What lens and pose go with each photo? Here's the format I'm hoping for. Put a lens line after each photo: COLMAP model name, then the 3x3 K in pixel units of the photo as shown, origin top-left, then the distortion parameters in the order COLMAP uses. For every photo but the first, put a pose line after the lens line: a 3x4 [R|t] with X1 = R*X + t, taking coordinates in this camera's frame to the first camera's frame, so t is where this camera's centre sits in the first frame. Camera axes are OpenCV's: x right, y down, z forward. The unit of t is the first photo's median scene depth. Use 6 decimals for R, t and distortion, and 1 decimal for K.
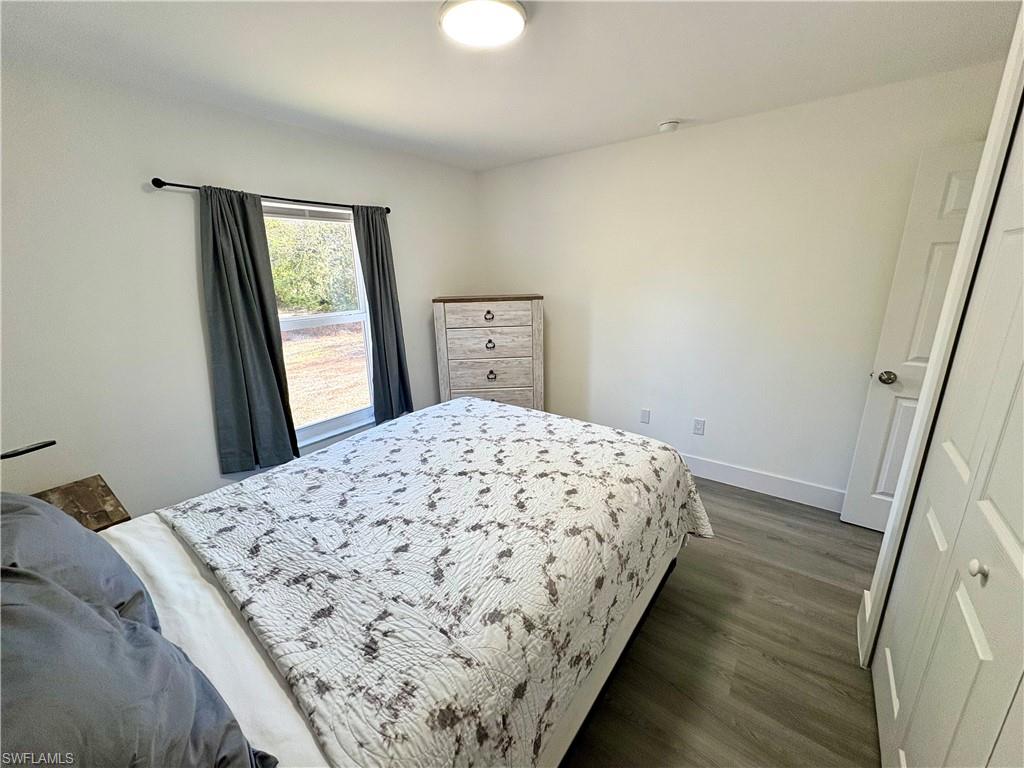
lens RADIAL K [[406.3, 0, 512.0], [0, 406.3, 384.0], [0, 0, 1]] dist [0.001193, -0.000280]
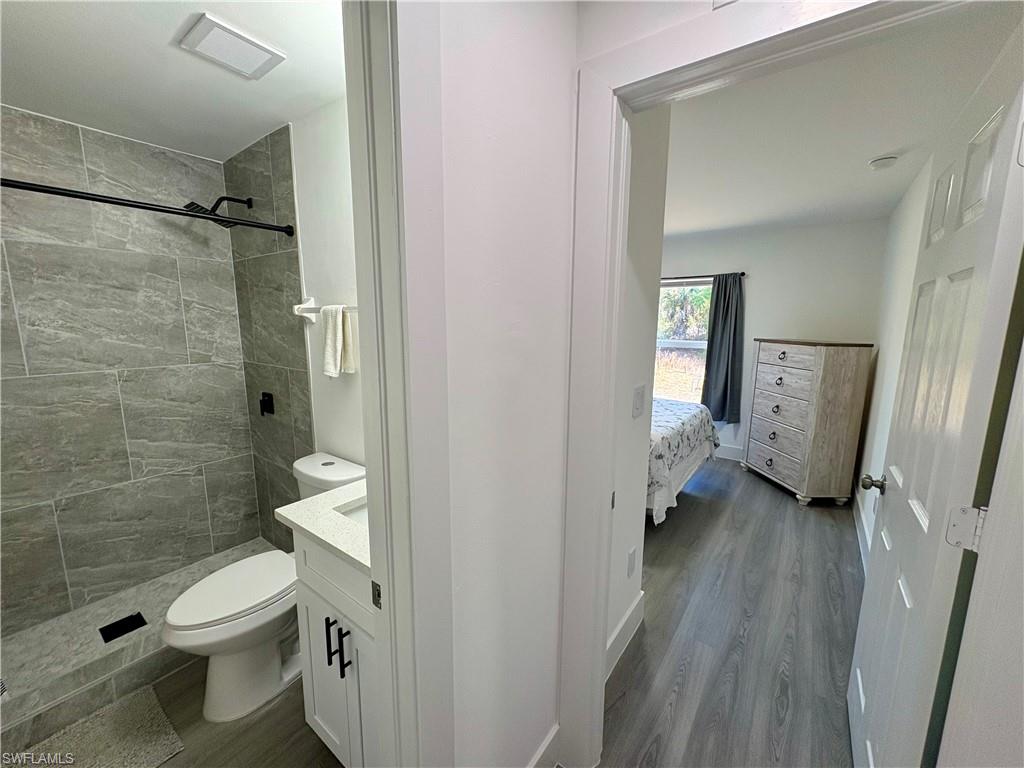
lens RADIAL K [[406.3, 0, 512.0], [0, 406.3, 384.0], [0, 0, 1]] dist [0.001193, -0.000280]
pose [[0.009585, 0.183897, -0.982899, 1.071694], [-0.278083, 0.944660, 0.174031, -0.082124], [0.960509, 0.271660, 0.060194, 0.229691]]
